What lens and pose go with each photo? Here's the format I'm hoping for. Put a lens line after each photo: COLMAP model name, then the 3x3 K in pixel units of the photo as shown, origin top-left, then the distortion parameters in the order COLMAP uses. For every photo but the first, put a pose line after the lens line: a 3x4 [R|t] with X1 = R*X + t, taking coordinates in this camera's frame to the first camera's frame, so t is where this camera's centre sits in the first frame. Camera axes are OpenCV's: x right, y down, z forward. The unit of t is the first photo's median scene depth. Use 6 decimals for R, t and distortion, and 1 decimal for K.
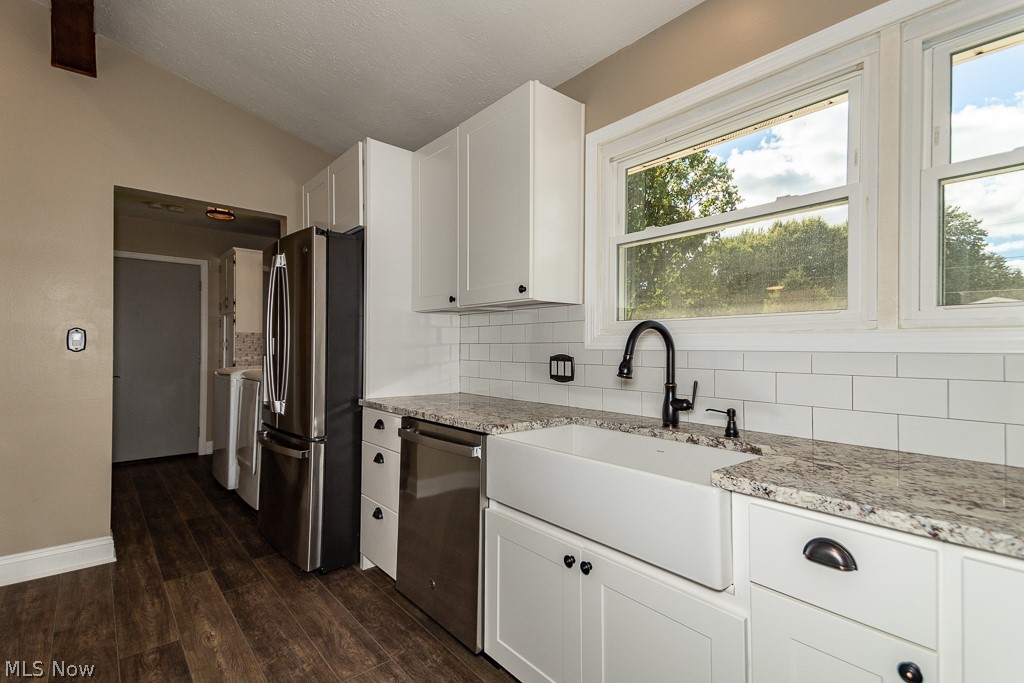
lens RADIAL K [[483.3, 0, 508.5], [0, 483.3, 346.2], [0, 0, 1]] dist [0.052448, -0.018070]
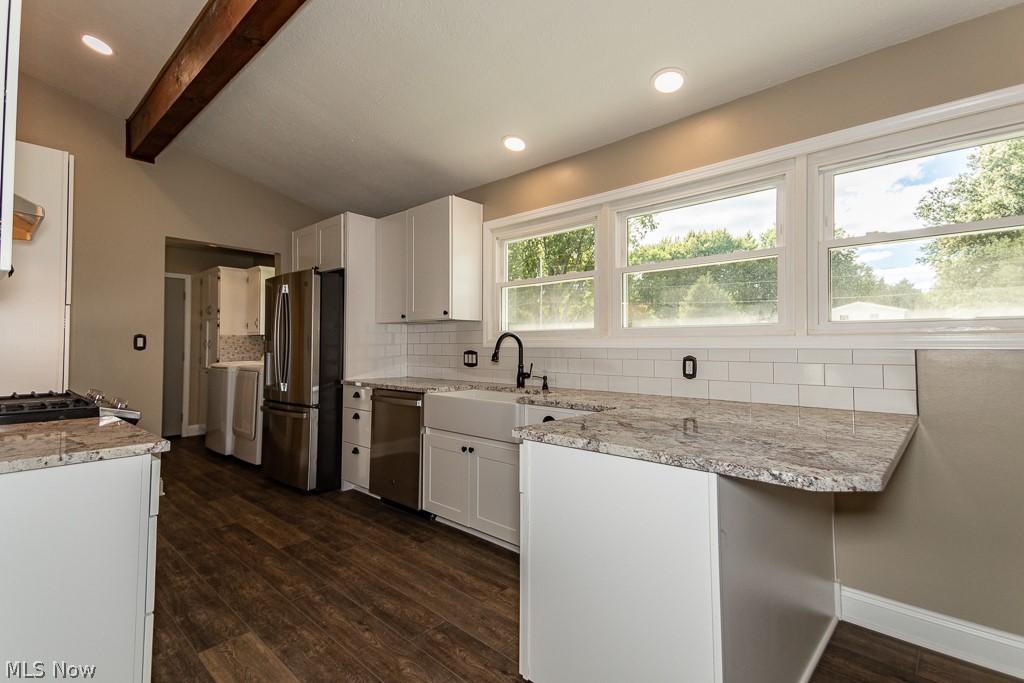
lens RADIAL K [[472.9, 0, 507.4], [0, 472.9, 334.6], [0, 0, 1]] dist [0.050954, -0.000556]
pose [[0.992849, -0.001100, 0.119376, 0.040653], [0.003450, 0.999804, -0.019485, -0.004844], [-0.119331, 0.019757, 0.992658, -0.622441]]
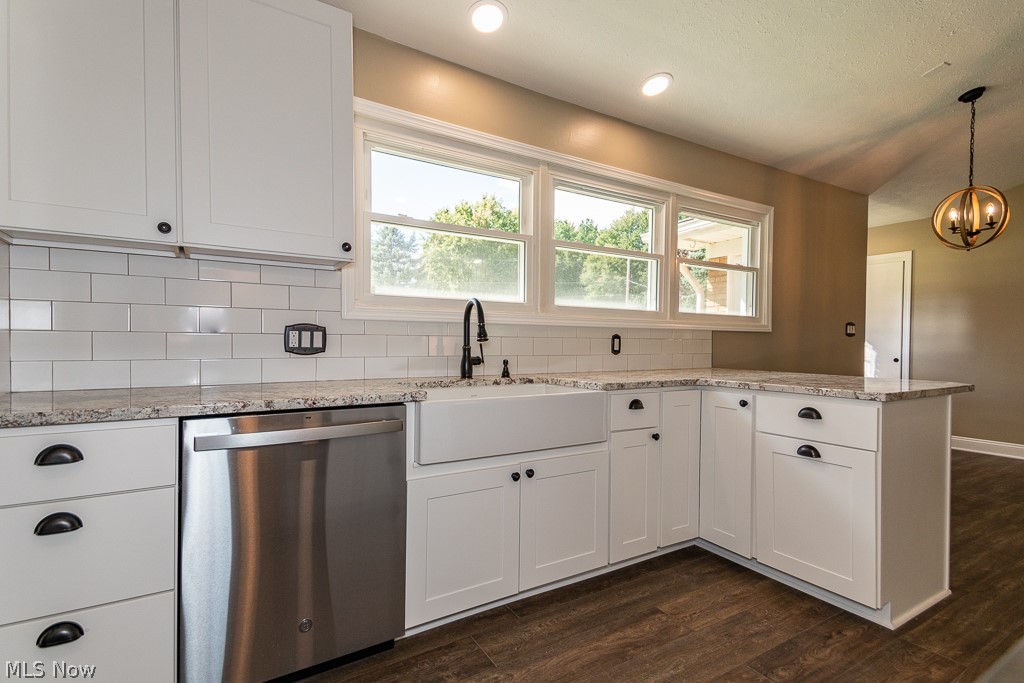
lens RADIAL K [[483.3, 0, 508.5], [0, 483.3, 346.2], [0, 0, 1]] dist [0.052448, -0.018070]
pose [[0.158119, -0.013738, 0.987325, -0.702205], [-0.013973, 0.999772, 0.016149, 0.038551], [-0.987321, -0.016349, 0.157891, 0.486946]]
